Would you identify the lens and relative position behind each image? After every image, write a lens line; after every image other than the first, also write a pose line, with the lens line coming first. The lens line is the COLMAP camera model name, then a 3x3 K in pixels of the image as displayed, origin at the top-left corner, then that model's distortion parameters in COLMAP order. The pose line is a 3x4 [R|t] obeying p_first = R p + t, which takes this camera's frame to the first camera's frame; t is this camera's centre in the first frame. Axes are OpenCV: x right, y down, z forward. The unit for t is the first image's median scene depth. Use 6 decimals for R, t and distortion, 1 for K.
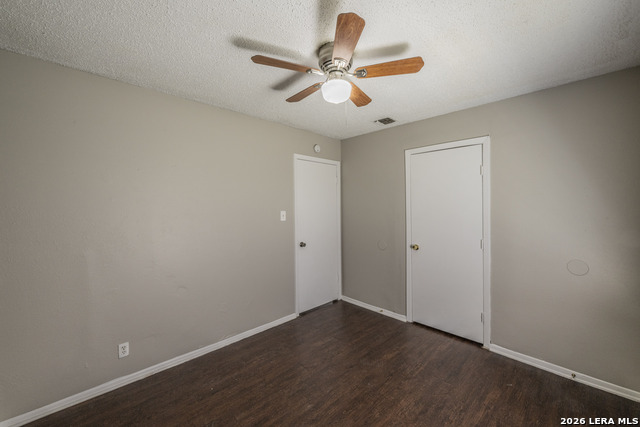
lens RADIAL K [[259.7, 0, 318.7], [0, 259.7, 205.4], [0, 0, 1]] dist [-0.000113, 0.000060]
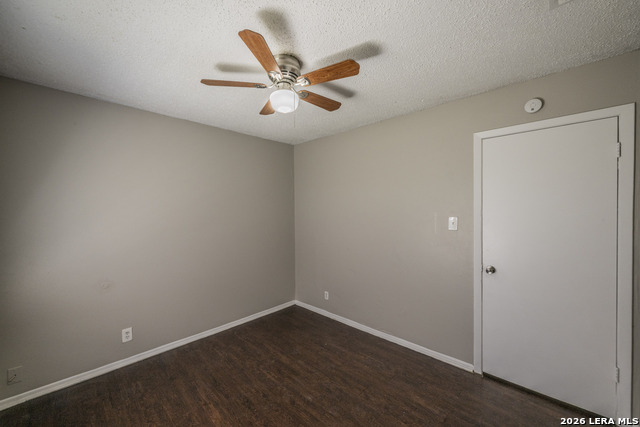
lens RADIAL K [[259.7, 0, 318.7], [0, 259.7, 205.4], [0, 0, 1]] dist [-0.000113, 0.000060]
pose [[0.033581, -0.010499, -0.999381, 0.781823], [-0.002333, 0.999941, -0.010583, 0.000594], [0.999433, 0.002687, 0.033555, 0.760024]]
